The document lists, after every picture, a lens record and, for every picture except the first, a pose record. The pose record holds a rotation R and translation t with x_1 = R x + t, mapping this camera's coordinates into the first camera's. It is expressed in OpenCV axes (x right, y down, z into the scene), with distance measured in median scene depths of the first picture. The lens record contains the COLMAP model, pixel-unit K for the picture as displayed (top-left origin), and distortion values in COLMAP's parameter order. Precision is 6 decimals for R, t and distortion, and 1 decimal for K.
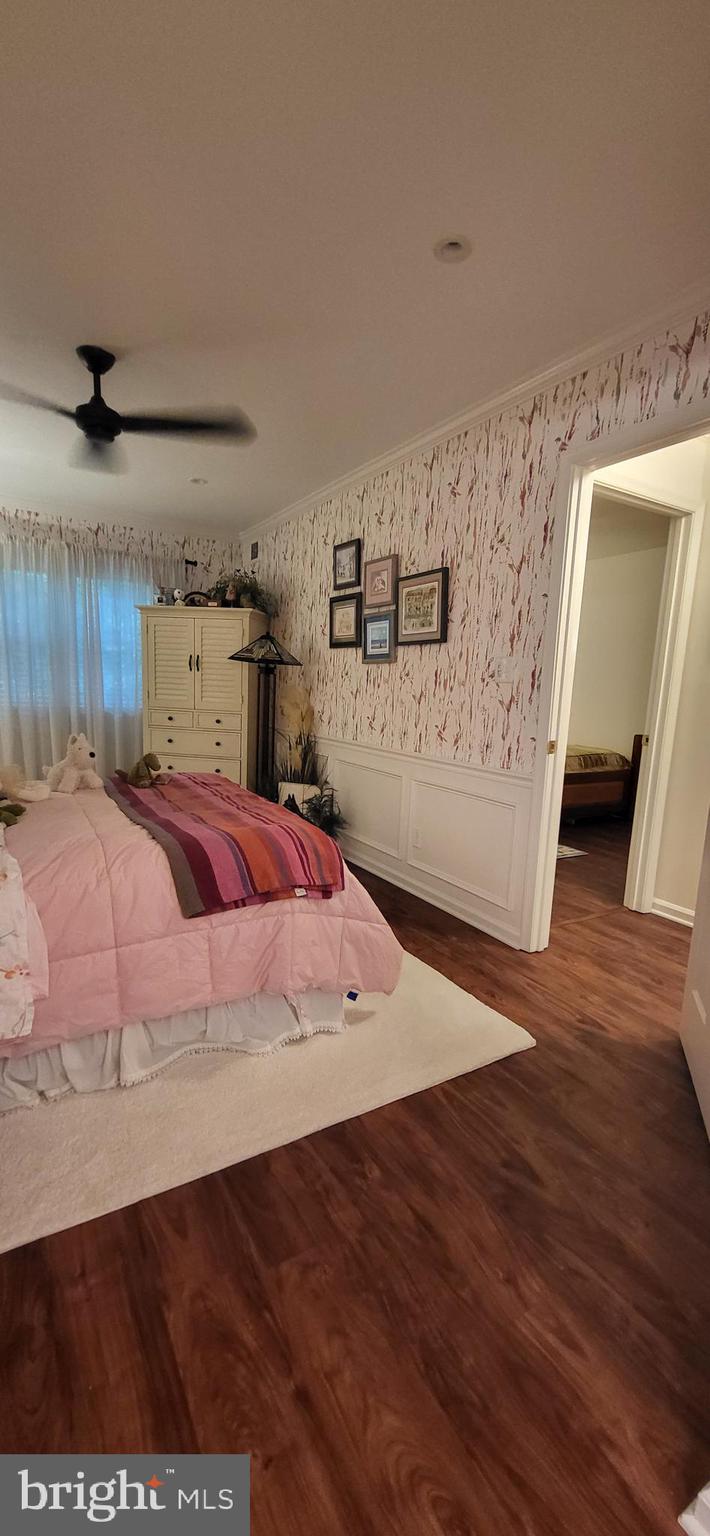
lens RADIAL K [[609.0, 0, 360.1], [0, 609.0, 784.8], [0, 0, 1]] dist [0.004965, 0.000204]
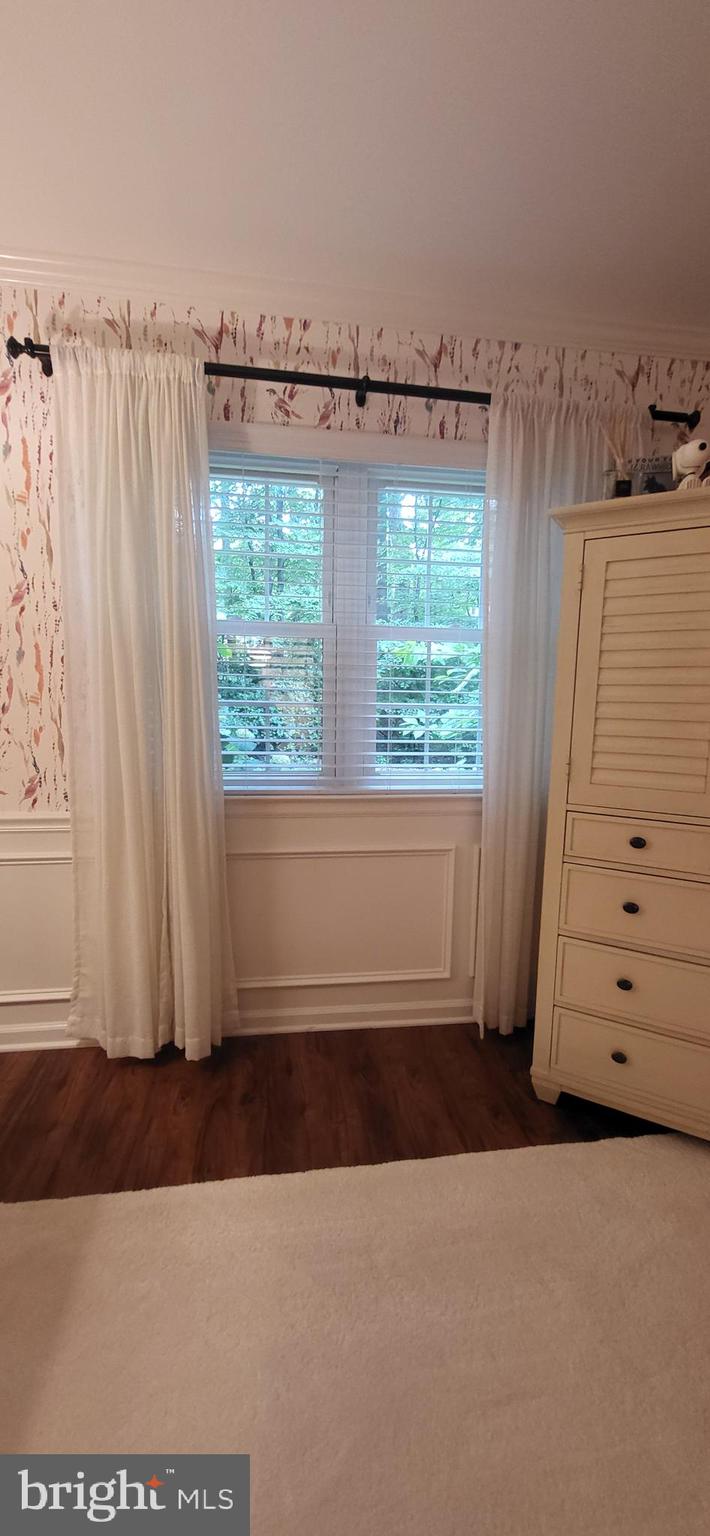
lens RADIAL K [[587.9, 0, 355.0], [0, 587.9, 768.0], [0, 0, 1]] dist [0.014894, 0.000059]
pose [[0.380671, -0.134469, 0.914881, -0.548895], [0.159679, 0.984067, 0.078198, -0.182229], [-0.910819, 0.116320, 0.396078, 0.920092]]
